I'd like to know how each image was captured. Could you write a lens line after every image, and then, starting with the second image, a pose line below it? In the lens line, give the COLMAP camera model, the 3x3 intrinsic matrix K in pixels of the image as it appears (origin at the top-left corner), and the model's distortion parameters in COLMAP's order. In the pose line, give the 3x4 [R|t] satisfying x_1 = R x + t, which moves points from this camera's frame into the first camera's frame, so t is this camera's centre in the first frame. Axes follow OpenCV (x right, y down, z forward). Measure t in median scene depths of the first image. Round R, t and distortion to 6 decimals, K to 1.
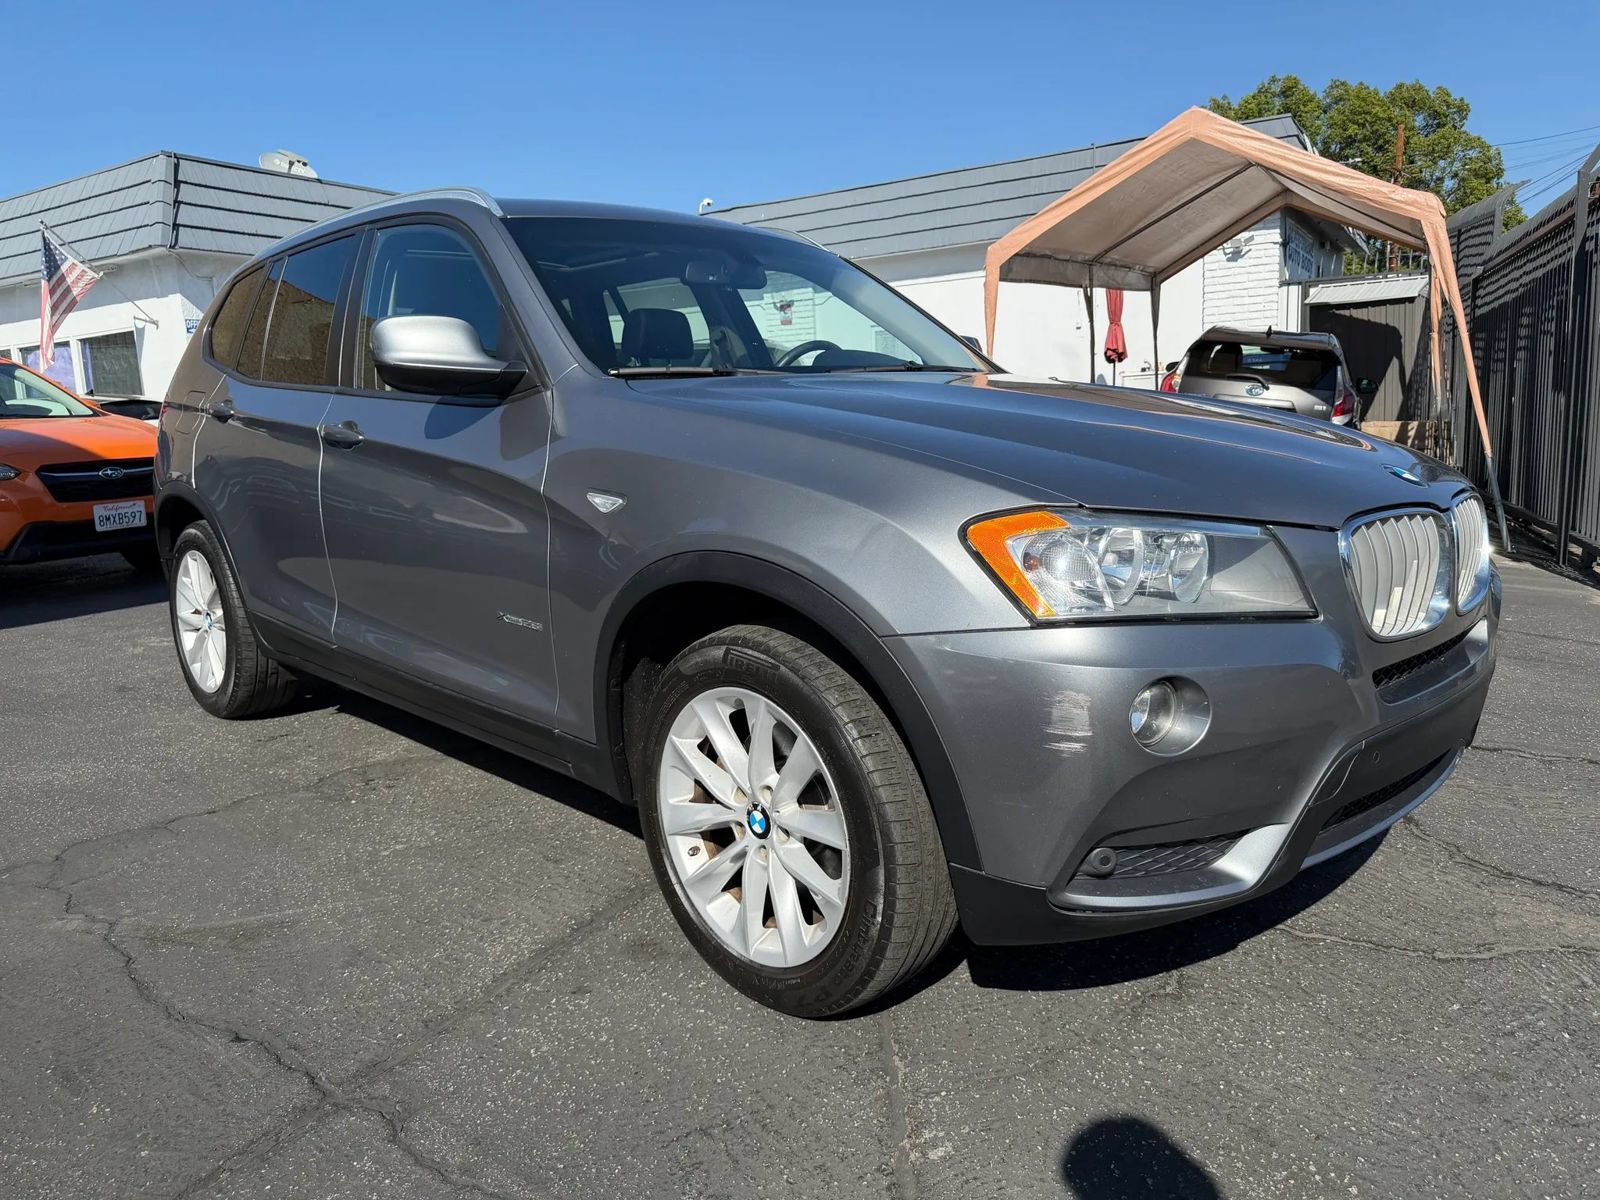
lens RADIAL K [[1138.0, 0, 801.6], [0, 1138.0, 608.2], [0, 0, 1]] dist [0.013506, -0.020692]
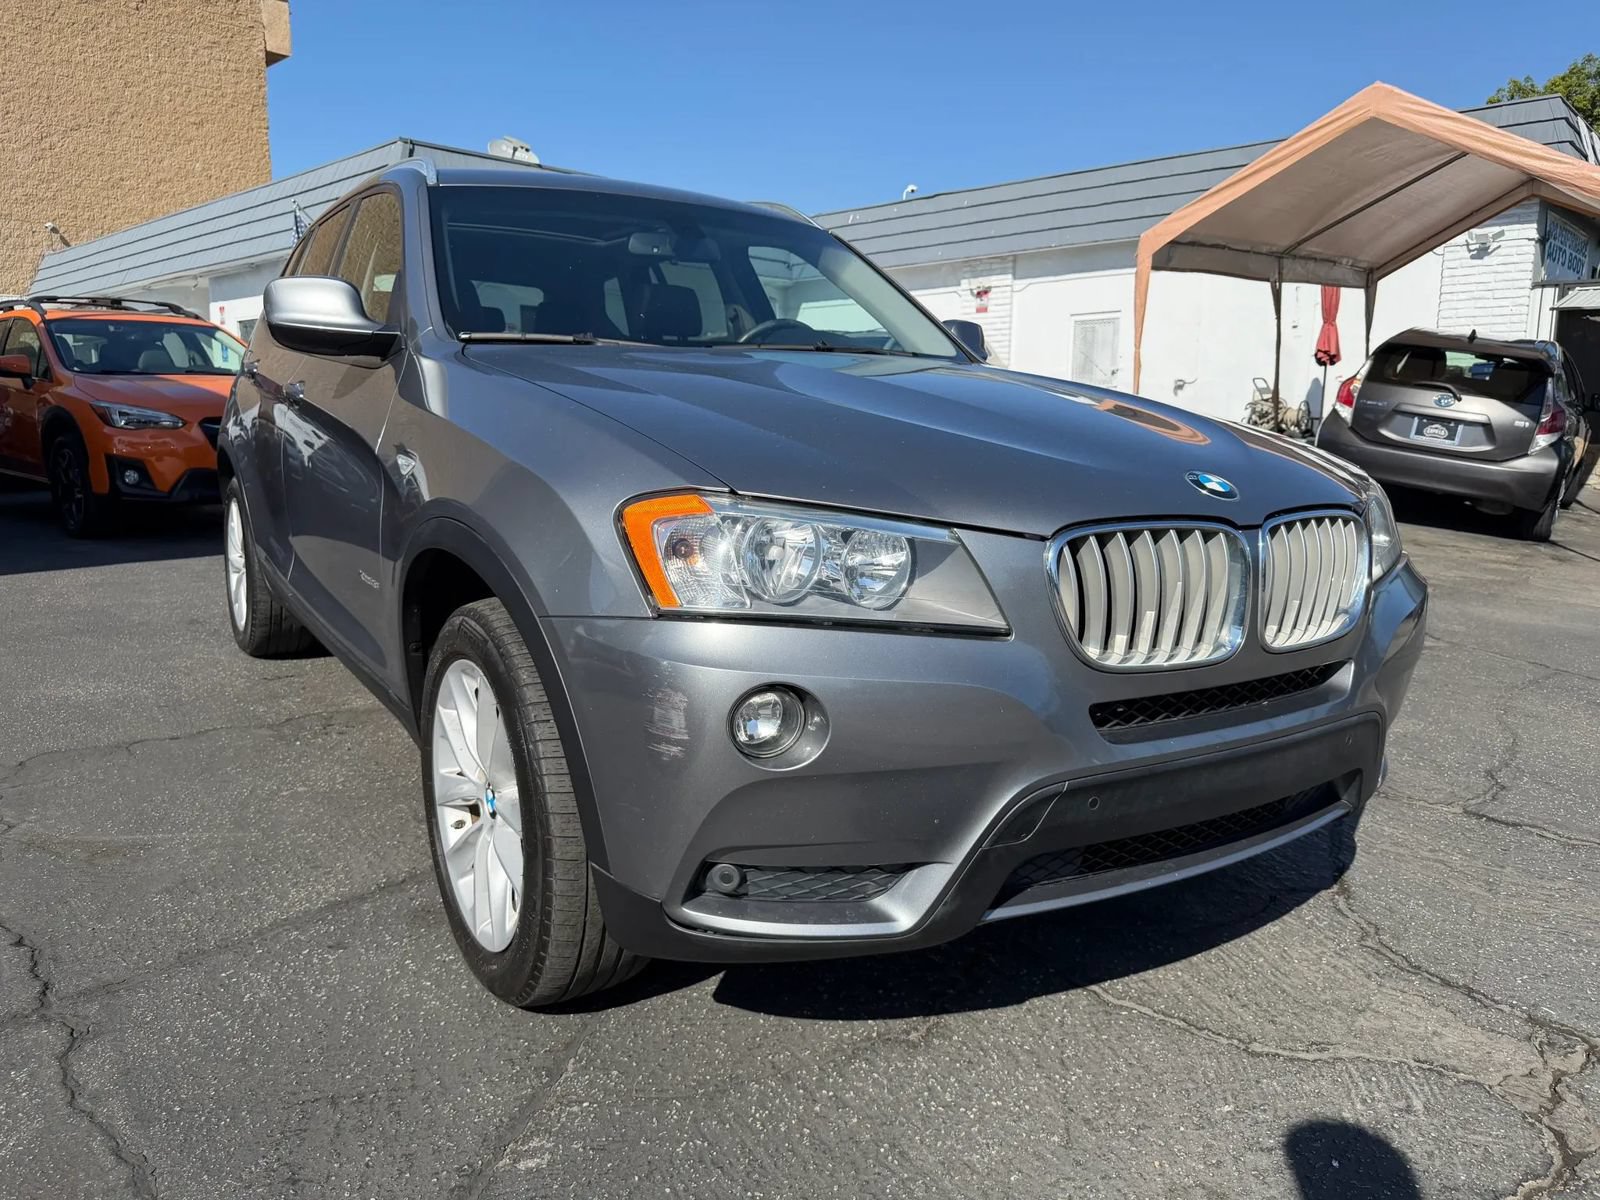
lens RADIAL K [[1138.0, 0, 786.8], [0, 1138.0, 607.5], [0, 0, 1]] dist [0.013506, -0.020692]
pose [[0.975834, 0.081479, -0.202753, 0.309330], [-0.079975, 0.996675, 0.015613, -0.009316], [0.203351, 0.000979, 0.979105, 0.074150]]
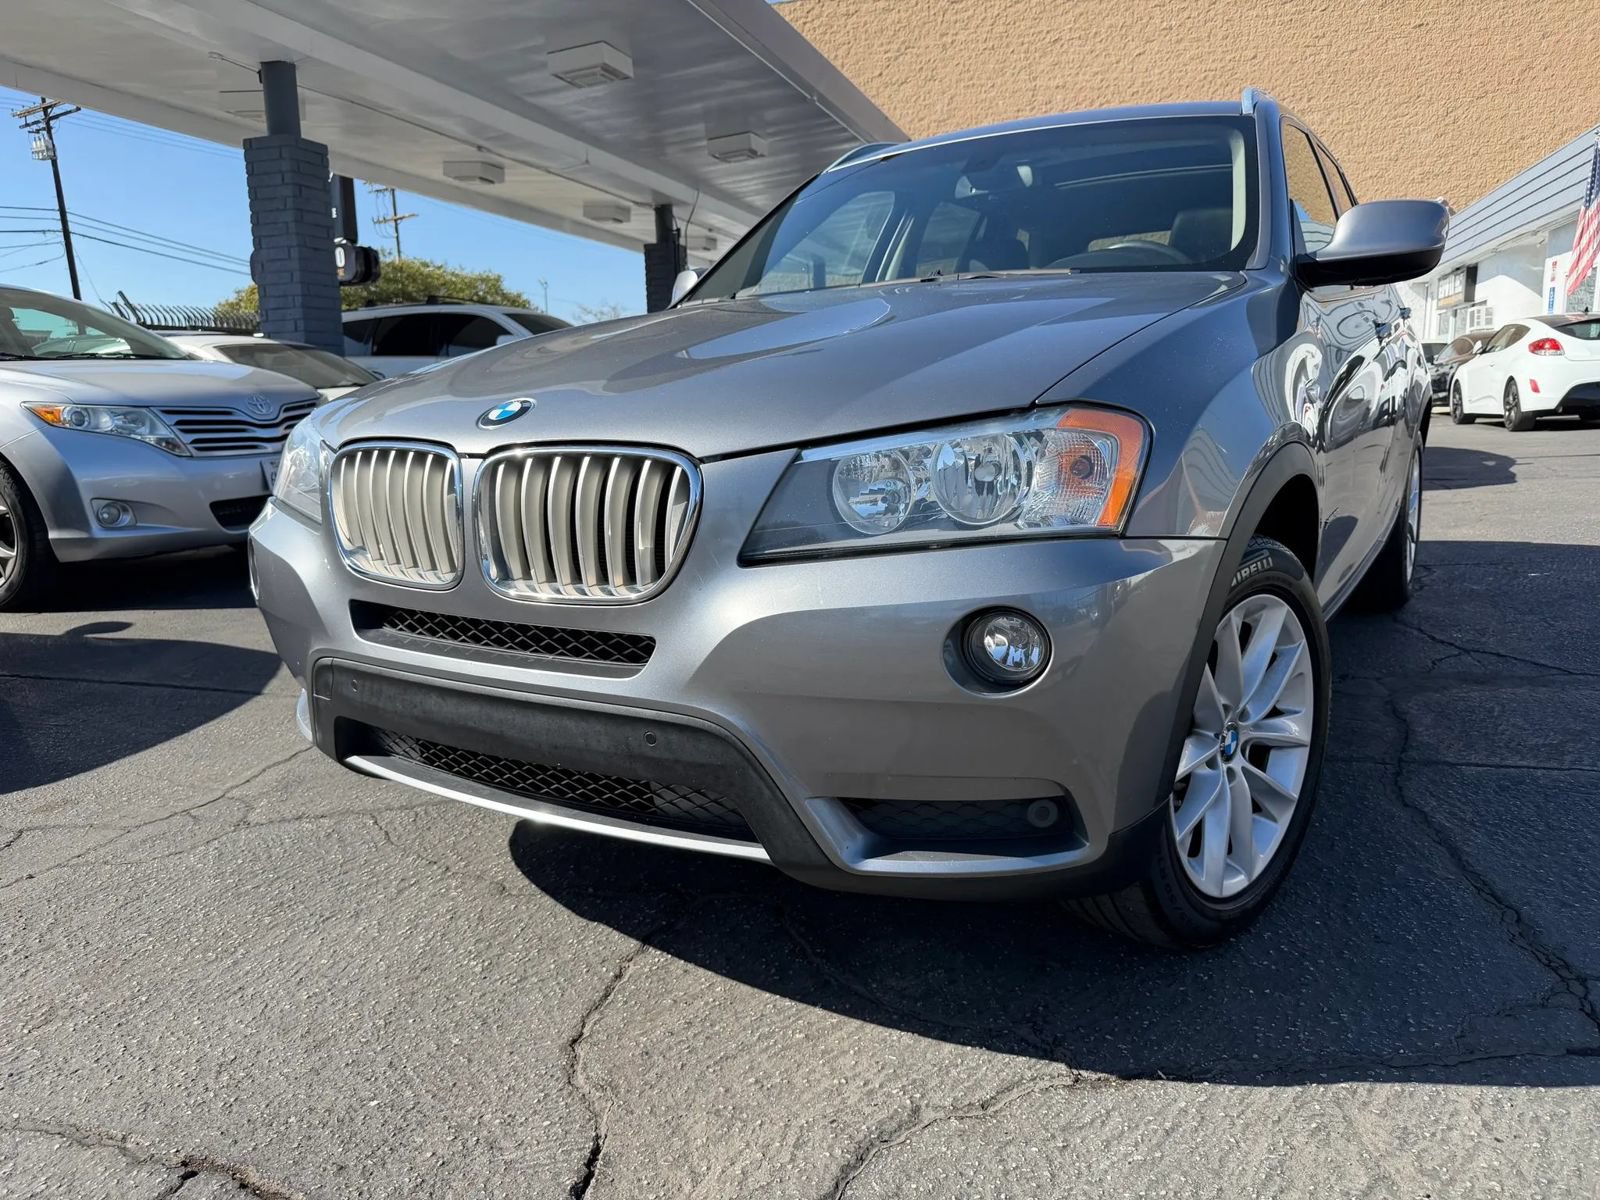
lens RADIAL K [[1138.0, 0, 794.1], [0, 1138.0, 610.7], [0, 0, 1]] dist [0.013506, -0.020692]
pose [[0.217610, 0.215852, -0.951869, 1.068221], [-0.148325, 0.971226, 0.186333, -0.120081], [0.964700, 0.100638, 0.243364, 0.788403]]
